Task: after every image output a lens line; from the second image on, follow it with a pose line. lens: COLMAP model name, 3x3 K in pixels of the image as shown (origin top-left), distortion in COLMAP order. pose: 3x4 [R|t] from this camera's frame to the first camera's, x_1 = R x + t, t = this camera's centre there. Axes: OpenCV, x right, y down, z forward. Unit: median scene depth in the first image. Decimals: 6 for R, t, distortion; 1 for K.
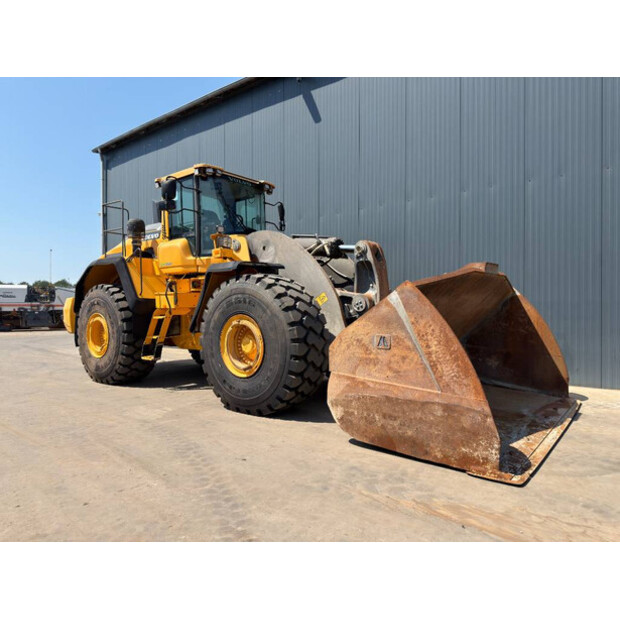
lens RADIAL K [[439.5, 0, 309.6], [0, 439.5, 312.9], [0, 0, 1]] dist [0.011547, -0.030179]
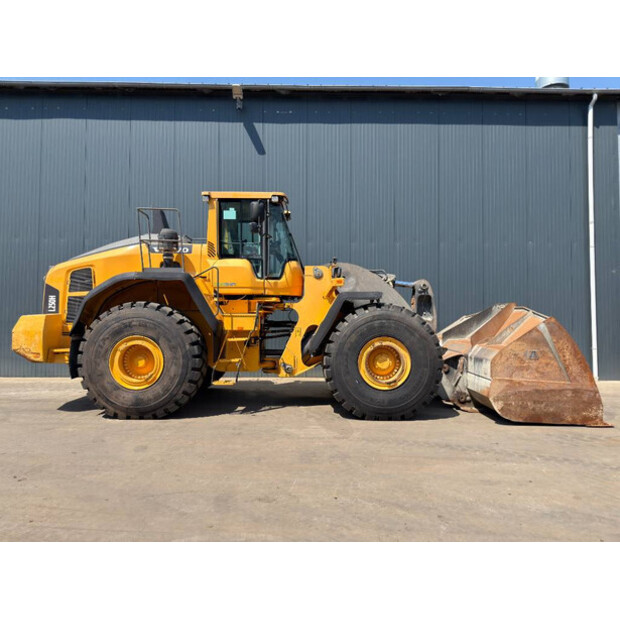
lens RADIAL K [[432.5, 0, 310.0], [0, 432.5, 310.0], [0, 0, 1]] dist [0.093335, -0.192437]
pose [[0.783754, 0.023483, 0.620628, -0.981292], [-0.001536, 0.999355, -0.035873, -0.025330], [-0.621070, 0.027162, 0.783284, 0.183129]]
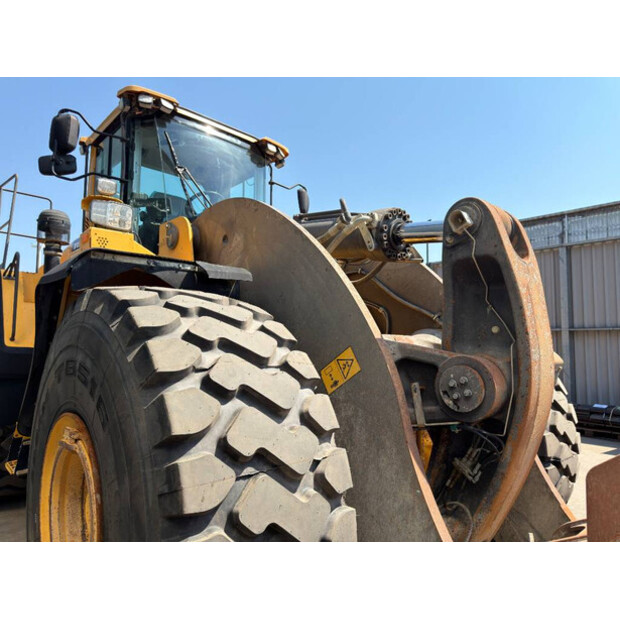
lens RADIAL K [[439.5, 0, 309.6], [0, 439.5, 312.9], [0, 0, 1]] dist [0.011547, -0.030179]
pose [[0.988389, 0.018069, -0.150864, 0.052583], [-0.032396, 0.995134, -0.093051, -0.041035], [0.148449, 0.096858, 0.984165, 0.657645]]
